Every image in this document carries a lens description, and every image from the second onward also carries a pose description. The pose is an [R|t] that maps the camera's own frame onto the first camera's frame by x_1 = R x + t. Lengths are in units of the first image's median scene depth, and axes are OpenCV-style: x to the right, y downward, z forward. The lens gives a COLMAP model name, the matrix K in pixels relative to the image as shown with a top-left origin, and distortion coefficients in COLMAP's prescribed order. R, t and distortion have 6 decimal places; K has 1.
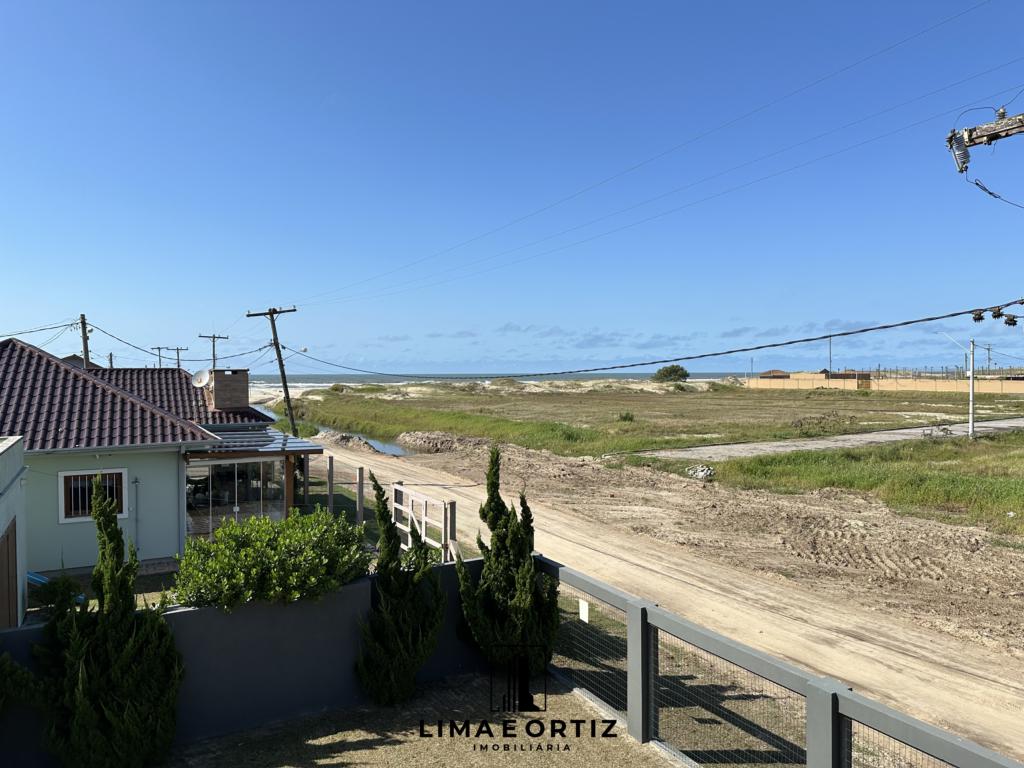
lens RADIAL K [[714.2, 0, 512.0], [0, 714.2, 383.8], [0, 0, 1]] dist [0.082208, -0.104184]
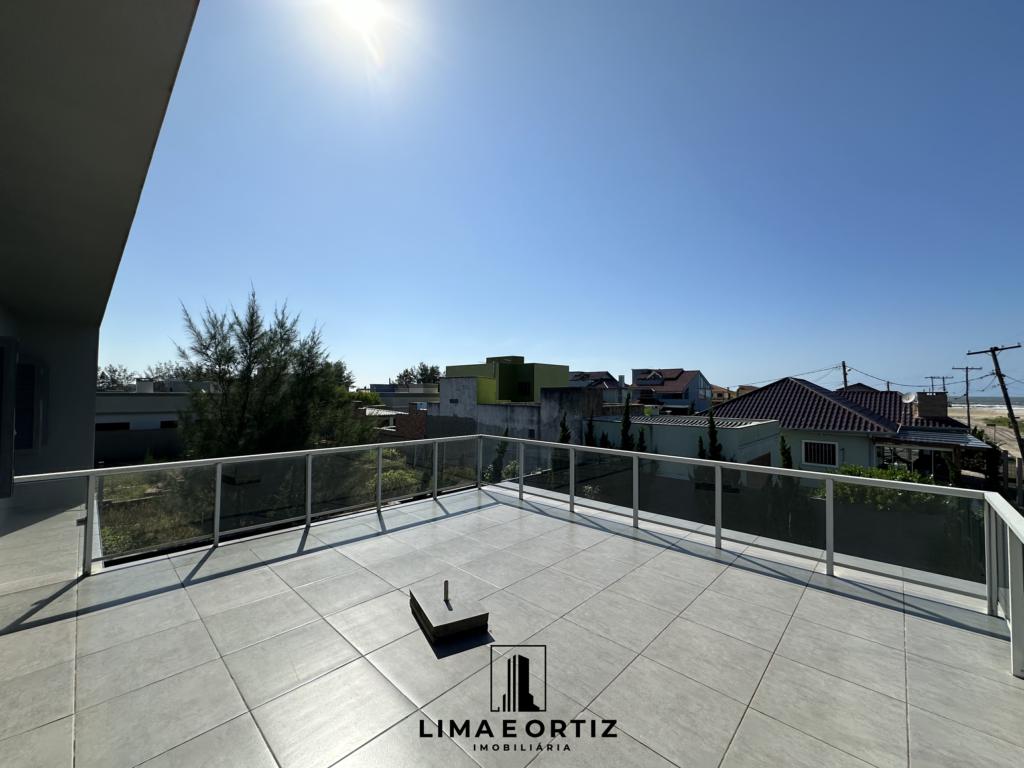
lens RADIAL K [[408.5, 0, 513.8], [0, 408.5, 385.0], [0, 0, 1]] dist [-0.004615, 0.001109]
pose [[0.292914, -0.011528, -0.956069, 0.179382], [-0.023282, 0.999545, -0.019185, 0.002760], [0.955855, 0.027879, 0.292512, -0.106633]]
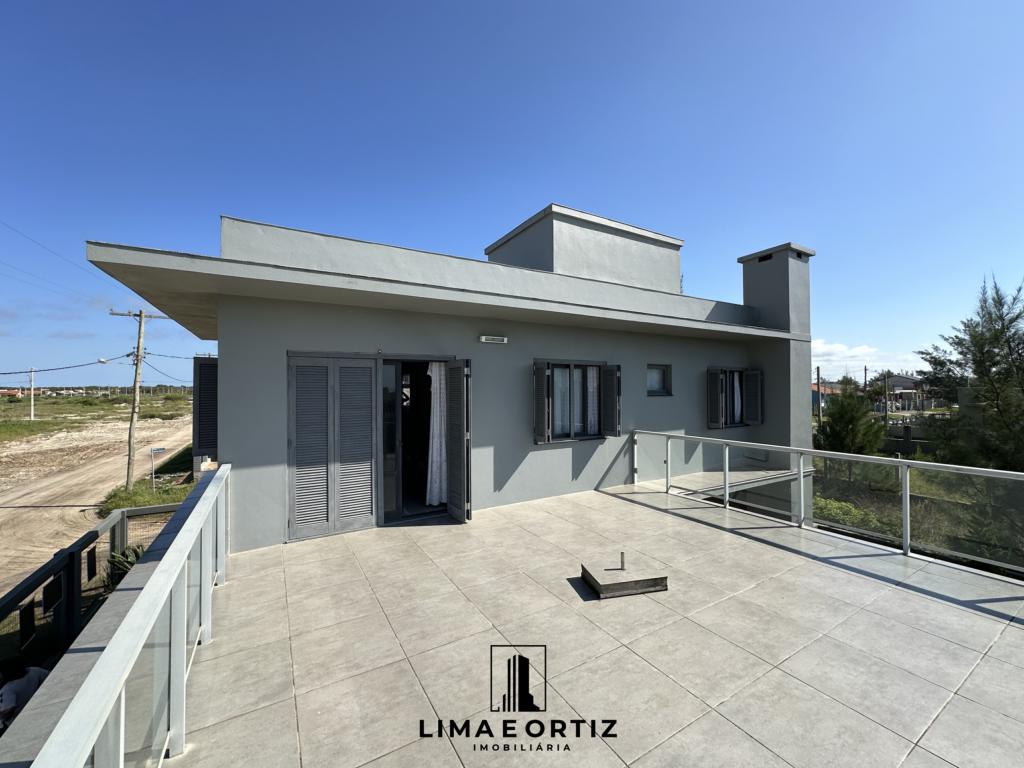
lens RADIAL K [[408.5, 0, 517.5], [0, 408.5, 384.1], [0, 0, 1]] dist [-0.004615, 0.001109]
pose [[-0.999395, 0.012462, -0.032480, 0.096882], [0.012260, 0.999904, 0.006403, -0.000061], [0.032556, 0.006001, -0.999452, 0.046842]]
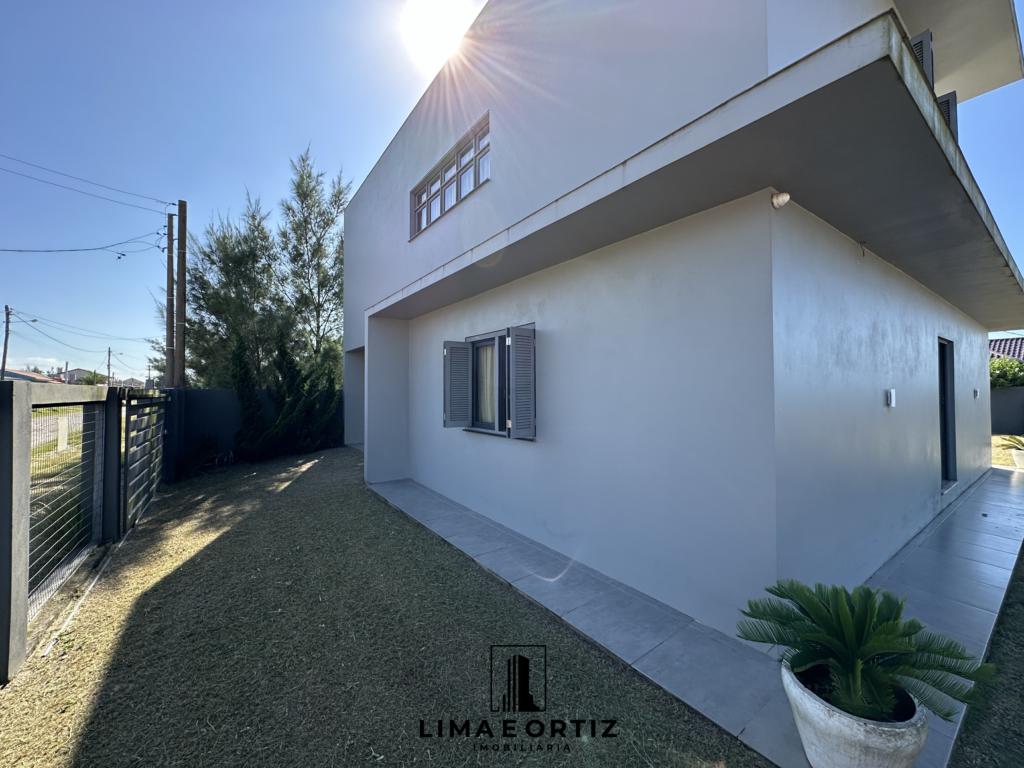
lens RADIAL K [[408.5, 0, 514.8], [0, 408.5, 383.6], [0, 0, 1]] dist [-0.004615, 0.001109]
pose [[0.110154, -0.011103, -0.993852, 0.402060], [-0.014092, 0.999820, -0.012732, 0.129475], [0.993815, 0.015408, 0.109978, -0.363364]]
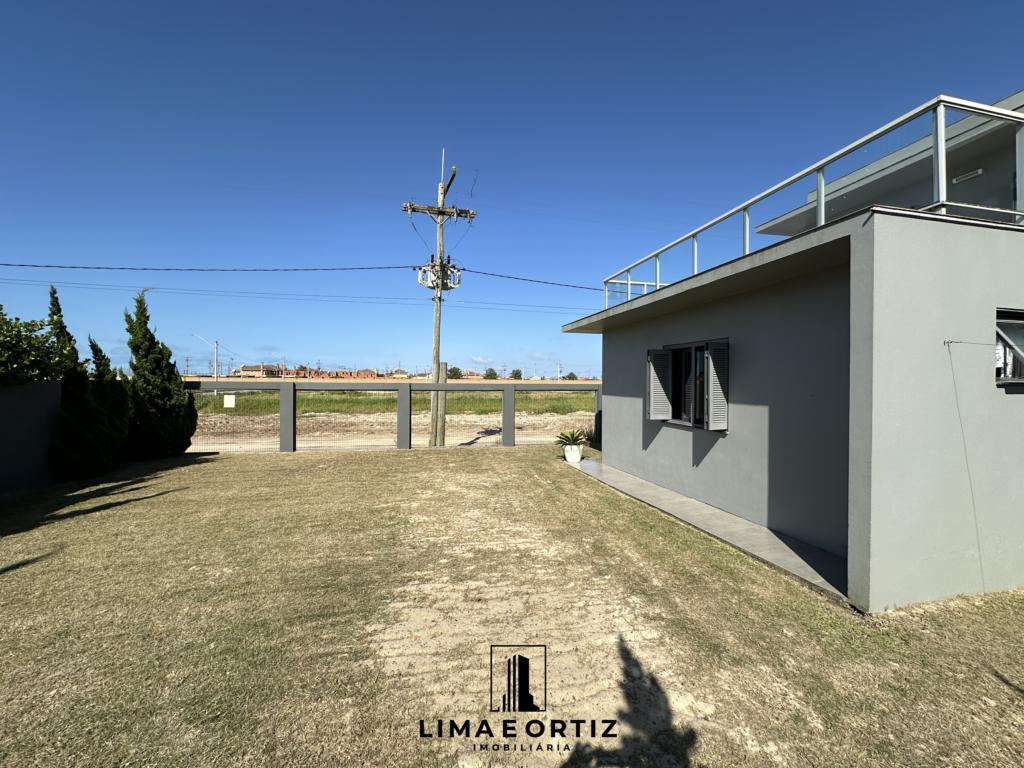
lens RADIAL K [[408.5, 0, 512.6], [0, 408.5, 384.5], [0, 0, 1]] dist [-0.004615, 0.001109]
pose [[0.282546, 0.002812, 0.959250, -0.261871], [0.008369, 0.999950, -0.005396, 0.122252], [-0.959217, 0.009553, 0.282508, 0.048828]]
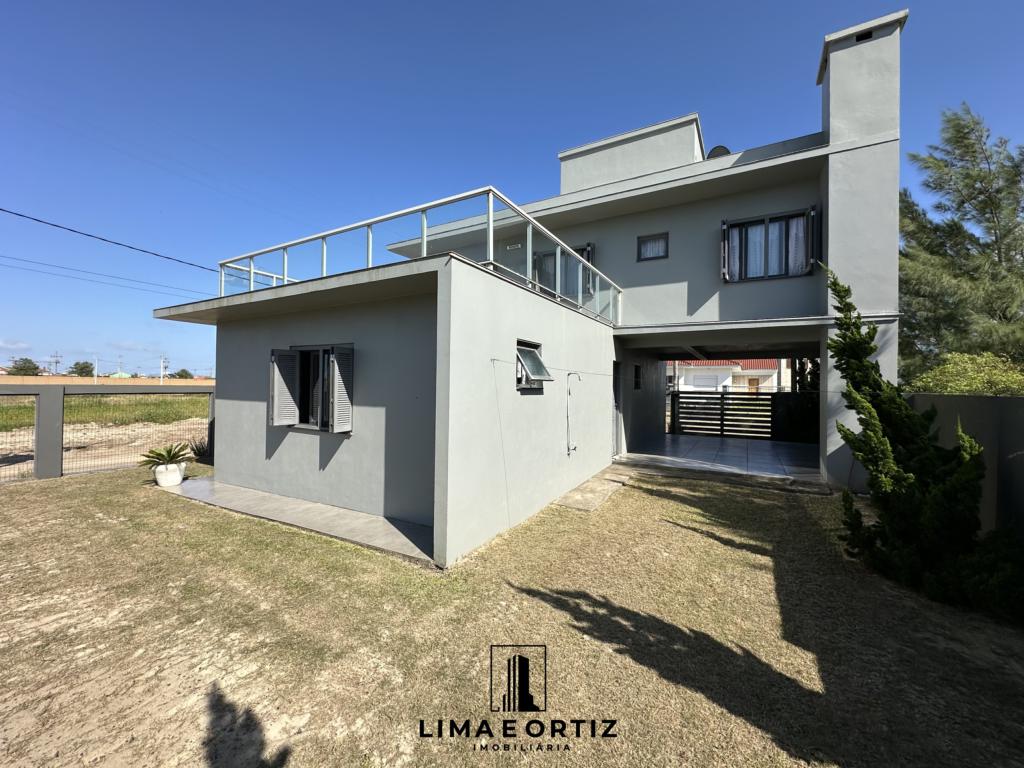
lens RADIAL K [[408.5, 0, 514.2], [0, 408.5, 384.3], [0, 0, 1]] dist [-0.004615, 0.001109]
pose [[-0.510612, 0.003912, 0.859802, -0.263387], [0.004250, 0.999989, -0.002026, 0.120848], [-0.859801, 0.002620, -0.510623, 0.038937]]
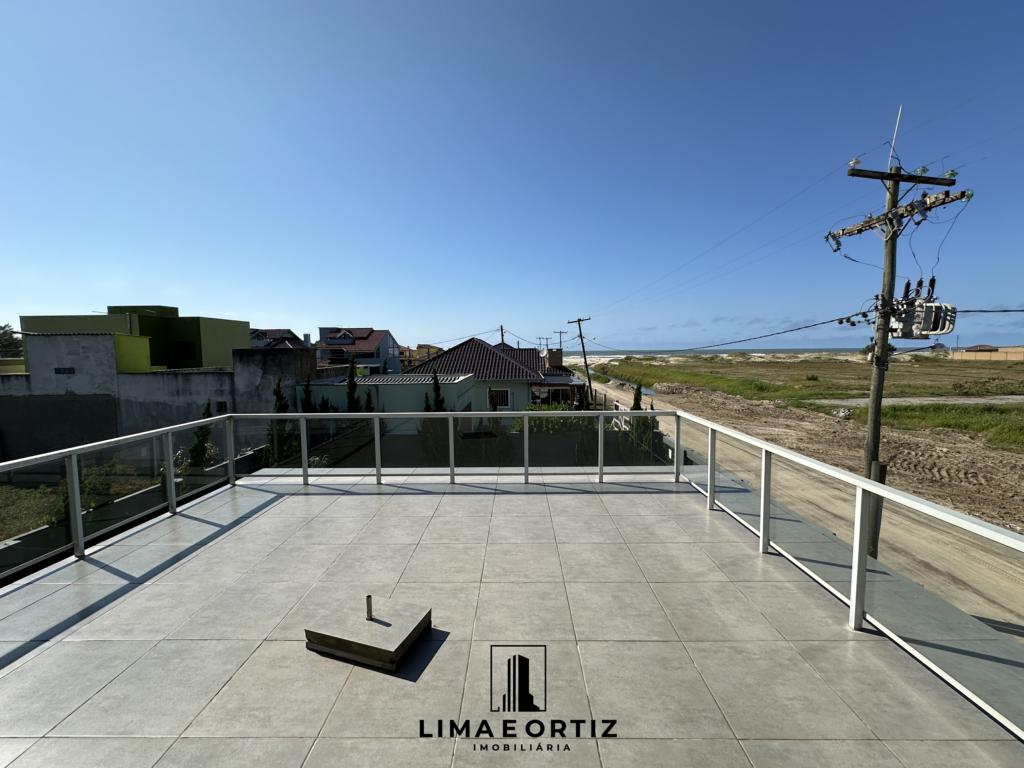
lens RADIAL K [[408.5, 0, 512.6], [0, 408.5, 380.8], [0, 0, 1]] dist [-0.004615, 0.001109]
pose [[0.862947, 0.031595, -0.504306, 0.133734], [-0.000756, 0.998123, 0.061239, 0.001753], [0.505294, -0.052464, 0.861351, -0.152733]]
